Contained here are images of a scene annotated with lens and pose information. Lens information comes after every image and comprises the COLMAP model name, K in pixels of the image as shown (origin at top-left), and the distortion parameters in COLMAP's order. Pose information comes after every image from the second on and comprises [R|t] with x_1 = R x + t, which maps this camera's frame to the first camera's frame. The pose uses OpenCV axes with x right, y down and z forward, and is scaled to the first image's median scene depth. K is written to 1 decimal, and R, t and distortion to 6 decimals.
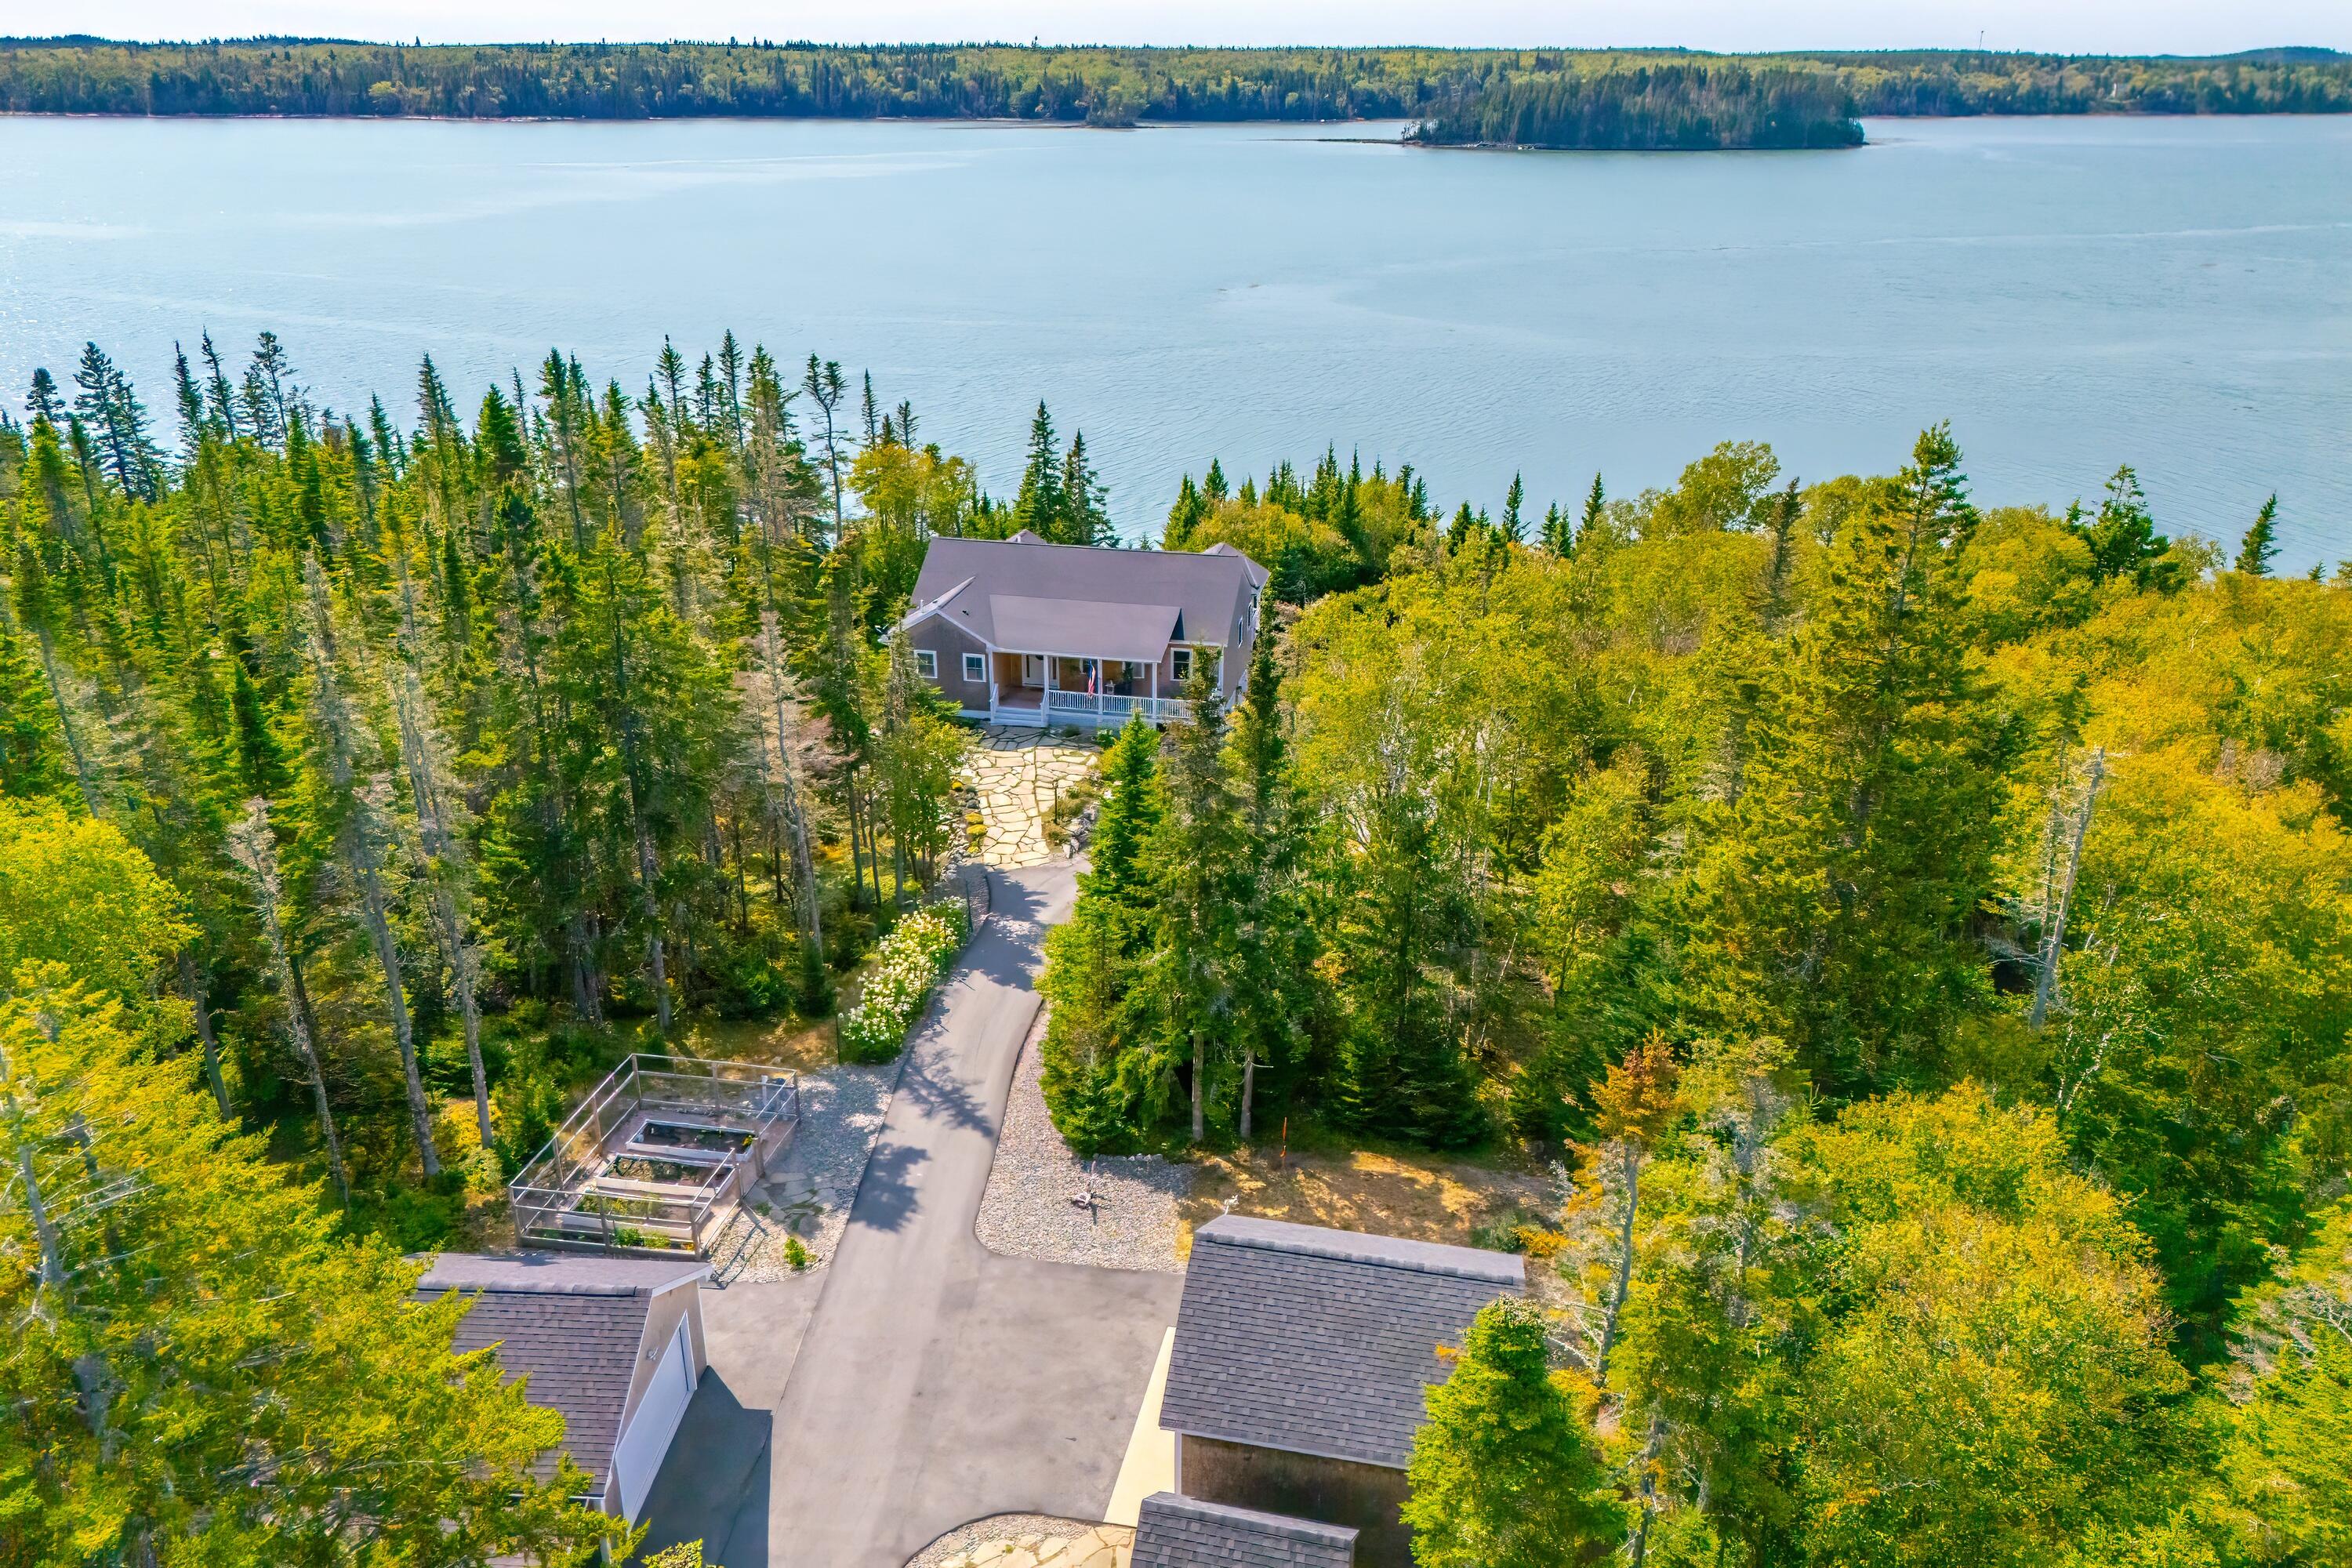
lens RADIAL K [[1729.3, 0, 1180.8], [0, 1729.3, 853.1], [0, 0, 1]] dist [0.068753, -0.057822]
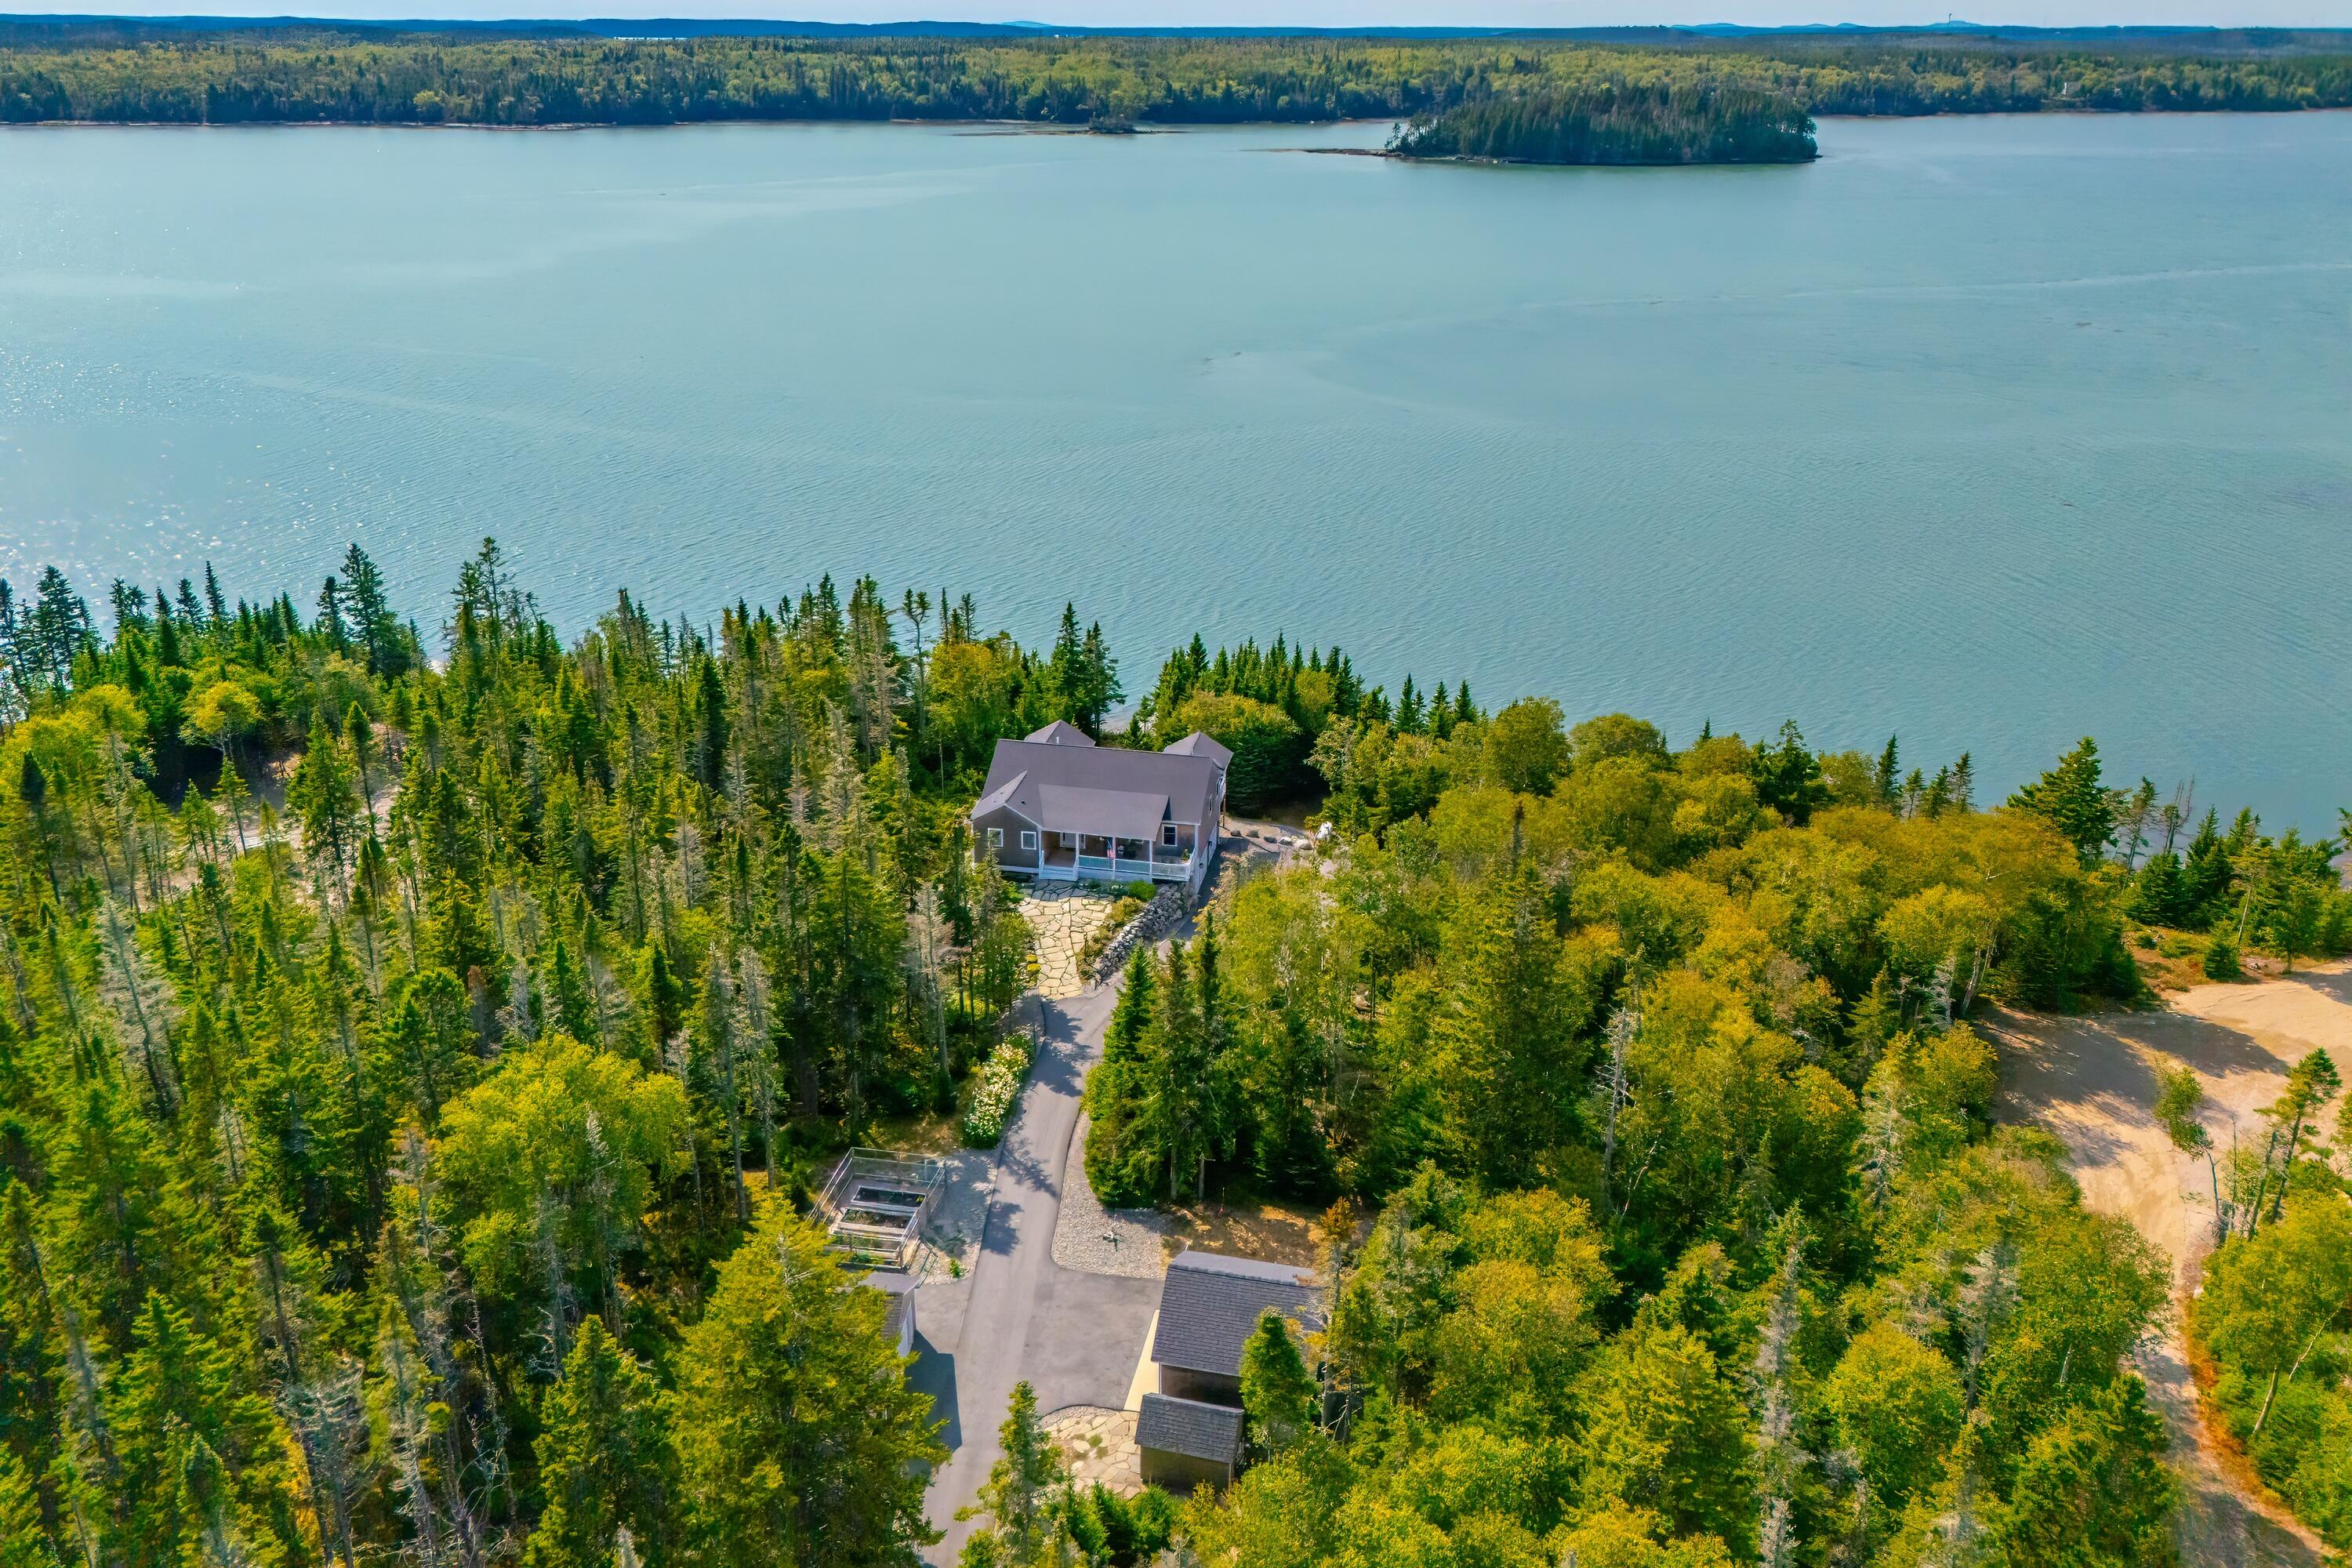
lens RADIAL K [[1729.3, 0, 1183.6], [0, 1729.3, 701.8], [0, 0, 1]] dist [0.068753, -0.057822]
pose [[0.999997, -0.000030, 0.002414, 0.009013], [0.000164, 0.998455, -0.055572, -0.141932], [-0.002408, 0.055572, 0.998452, -0.468092]]
